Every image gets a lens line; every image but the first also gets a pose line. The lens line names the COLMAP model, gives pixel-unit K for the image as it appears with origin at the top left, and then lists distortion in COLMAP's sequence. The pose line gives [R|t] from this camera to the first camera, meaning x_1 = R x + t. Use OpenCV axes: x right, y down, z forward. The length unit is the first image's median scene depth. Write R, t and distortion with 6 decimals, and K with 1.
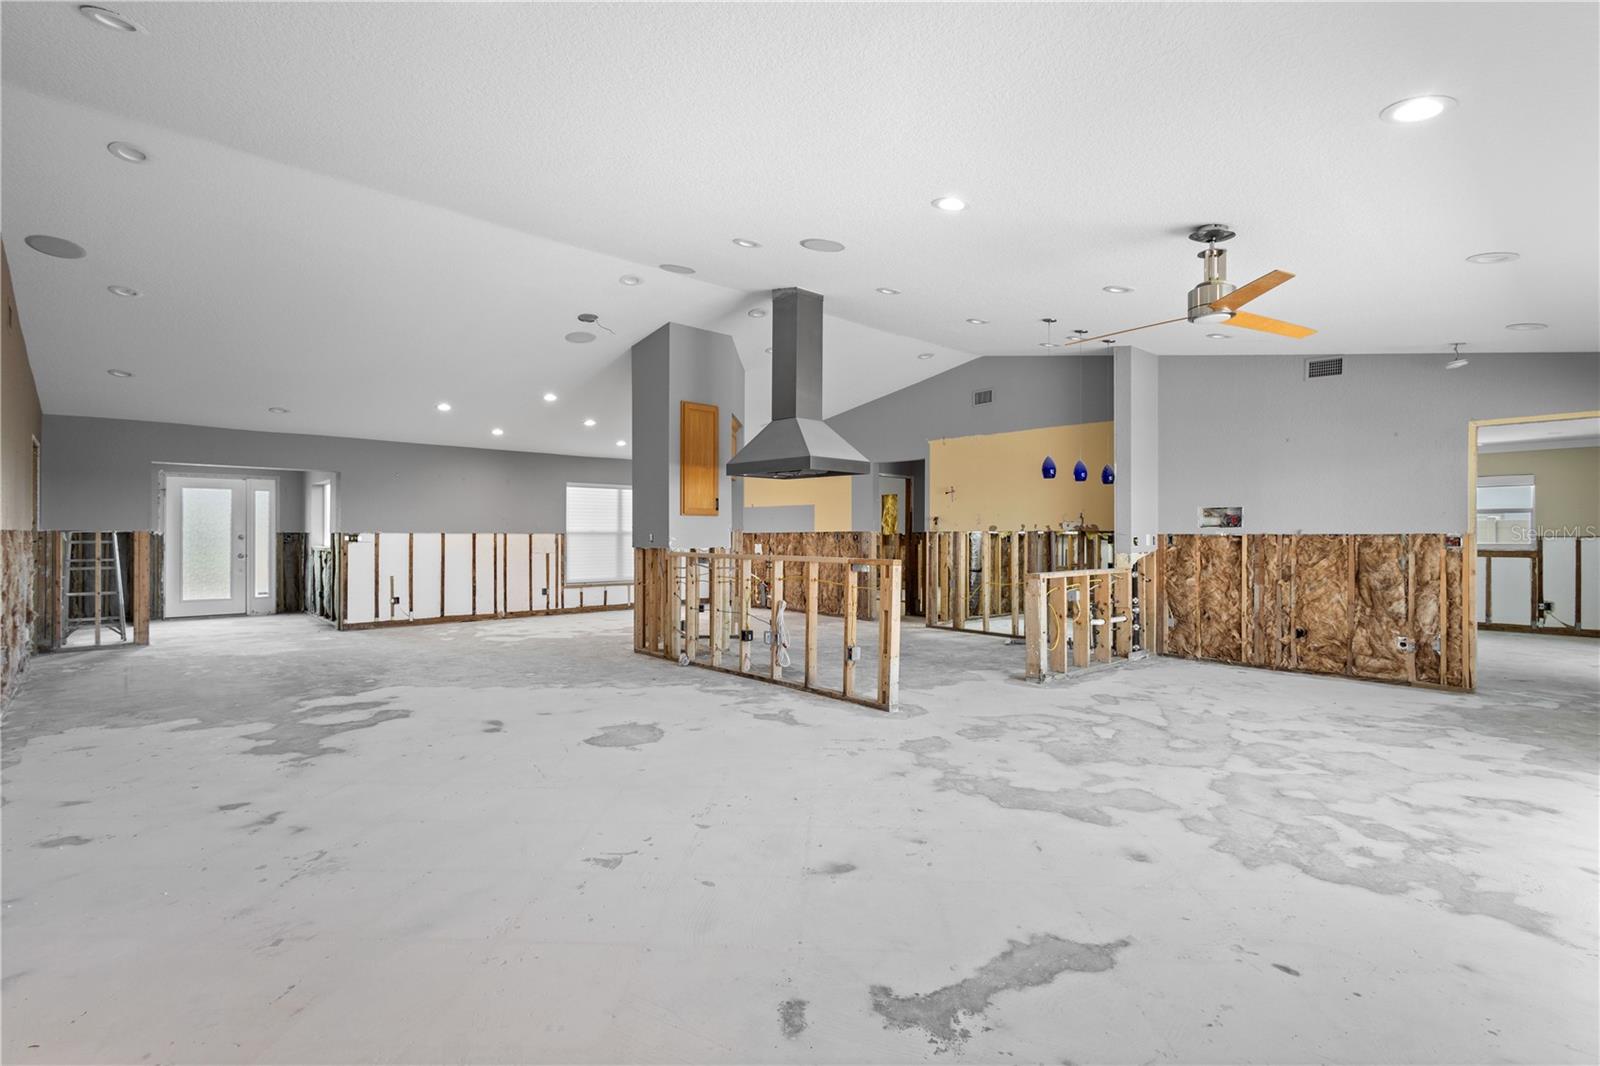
lens RADIAL K [[745.2, 0, 827.6], [0, 745.2, 537.8], [0, 0, 1]] dist [0.010041, 0.000726]
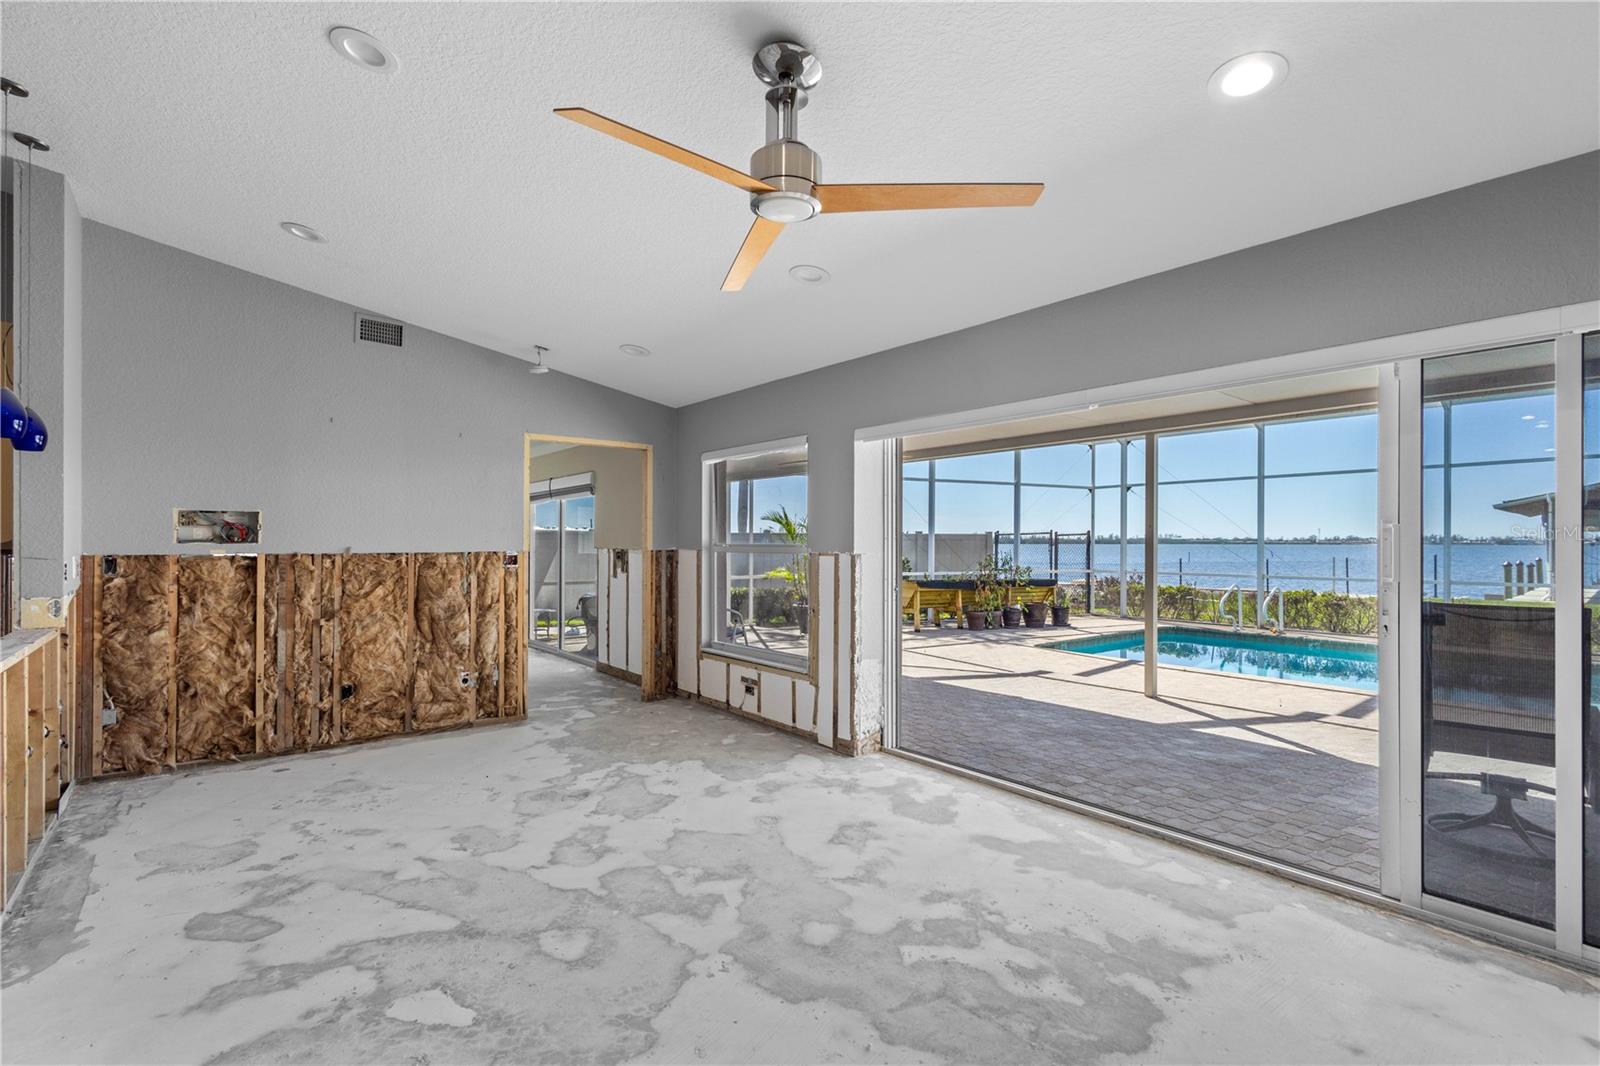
lens RADIAL K [[745.2, 0, 801.5], [0, 745.2, 541.5], [0, 0, 1]] dist [0.010041, 0.000726]
pose [[0.102543, -0.000842, 0.994728, -0.040295], [0.002841, 0.999996, 0.000554, -0.015545], [-0.994724, 0.002770, 0.102545, 0.495804]]
